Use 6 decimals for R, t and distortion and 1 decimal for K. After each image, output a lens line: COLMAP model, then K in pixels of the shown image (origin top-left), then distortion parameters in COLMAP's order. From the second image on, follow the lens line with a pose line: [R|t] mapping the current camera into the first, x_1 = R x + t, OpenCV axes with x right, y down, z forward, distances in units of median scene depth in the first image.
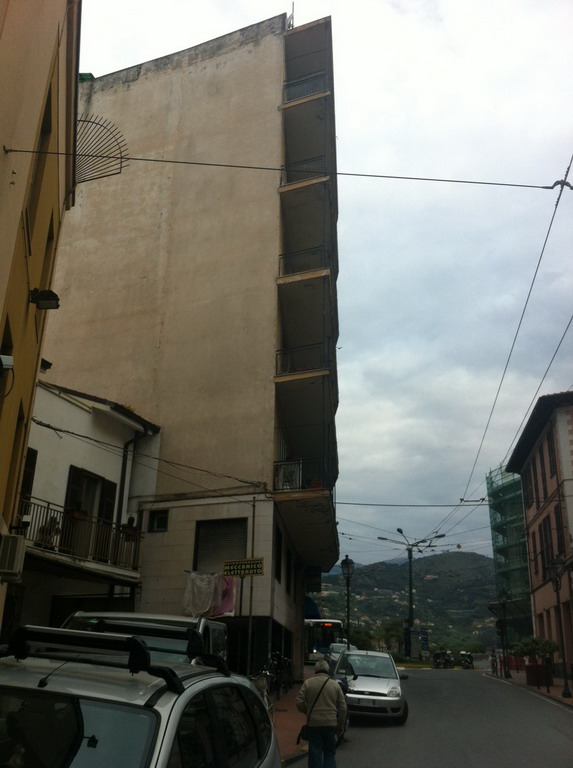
lens RADIAL K [[708.0, 0, 286.5], [0, 708.0, 384.0], [0, 0, 1]] dist [0.010870, -0.233314]
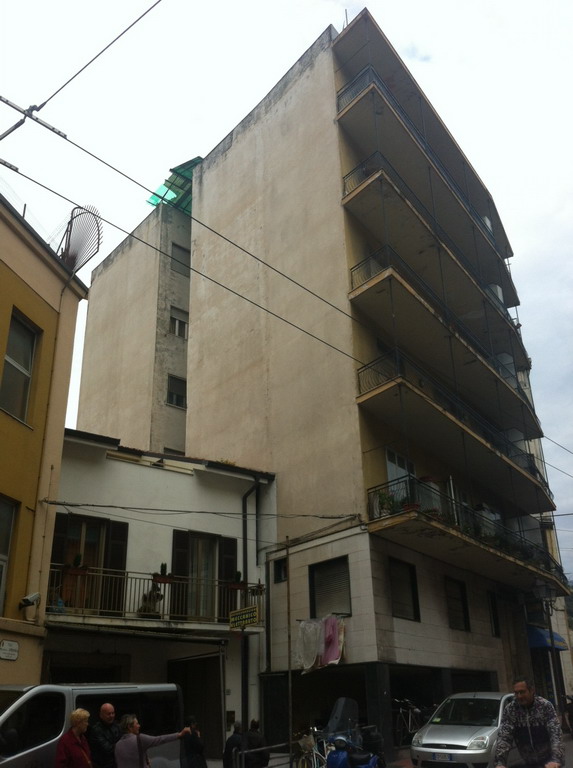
lens RADIAL K [[708.0, 0, 286.5], [0, 708.0, 384.0], [0, 0, 1]] dist [0.010870, -0.233314]
pose [[0.867568, -0.245646, -0.432416, 0.305182], [0.221964, 0.969349, -0.105333, 0.048943], [0.445037, -0.004597, 0.895501, 0.131398]]
